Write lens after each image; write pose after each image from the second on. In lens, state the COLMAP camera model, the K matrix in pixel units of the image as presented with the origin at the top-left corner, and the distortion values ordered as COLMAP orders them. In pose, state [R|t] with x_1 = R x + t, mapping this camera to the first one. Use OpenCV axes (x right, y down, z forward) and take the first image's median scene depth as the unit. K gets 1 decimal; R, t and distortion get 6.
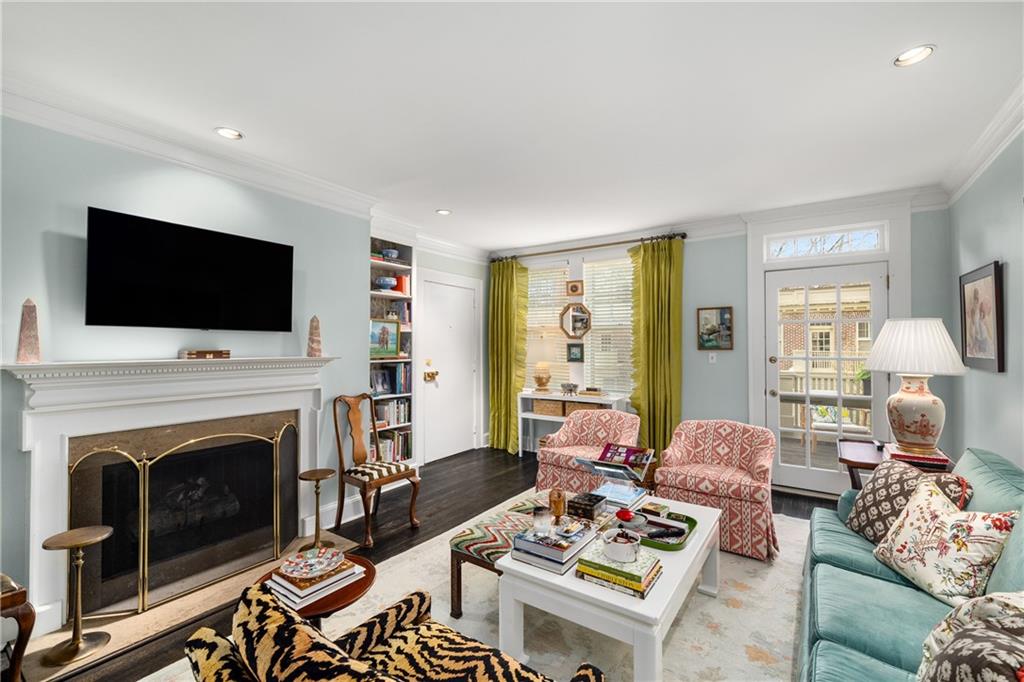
lens RADIAL K [[436.9, 0, 521.4], [0, 436.9, 343.4], [0, 0, 1]] dist [-0.003330, 0.000771]
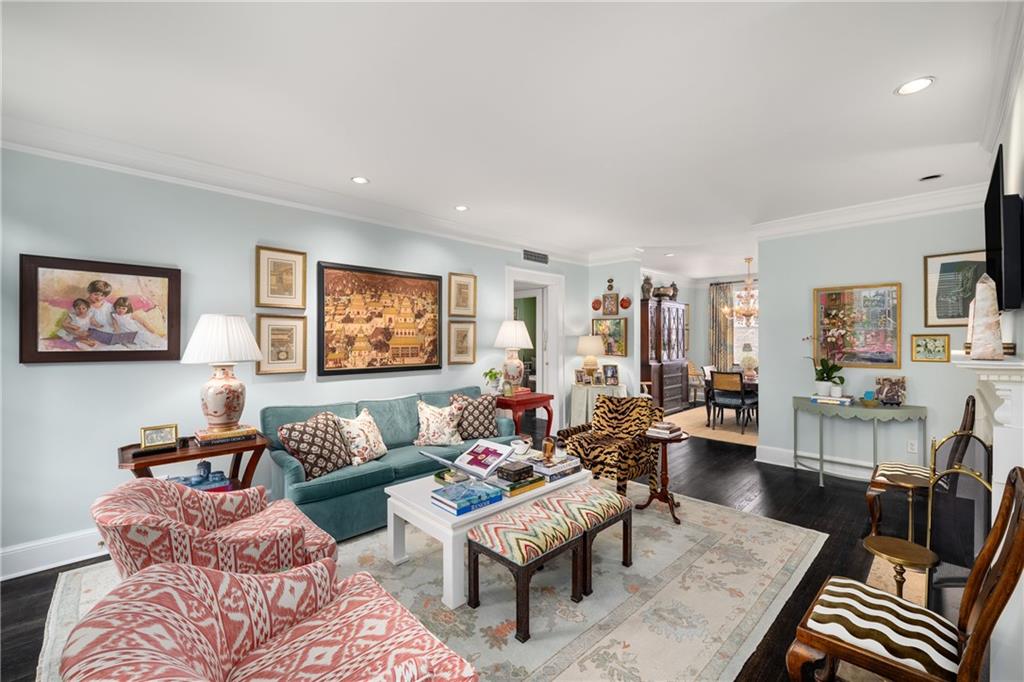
lens RADIAL K [[436.9, 0, 512.1], [0, 436.9, 346.4], [0, 0, 1]] dist [-0.003330, 0.000771]
pose [[-0.978771, -0.001535, 0.204950, -0.045952], [0.001636, 0.999882, 0.015303, 0.004967], [-0.204949, 0.015314, -0.978653, 1.139832]]
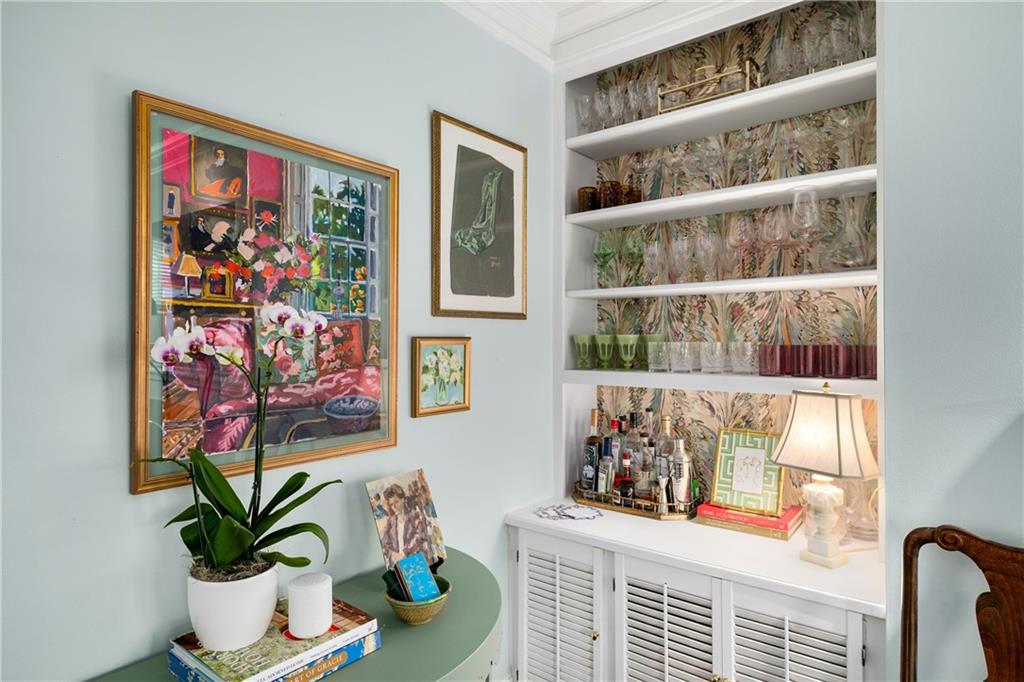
lens RADIAL K [[576.4, 0, 514.2], [0, 576.4, 344.0], [0, 0, 1]] dist [0.005619, -0.000903]
pose [[-0.109822, -0.000529, -0.993951, -0.285404], [0.009199, 0.999956, -0.001549, 0.002159], [0.993909, -0.009313, -0.109812, 0.207692]]
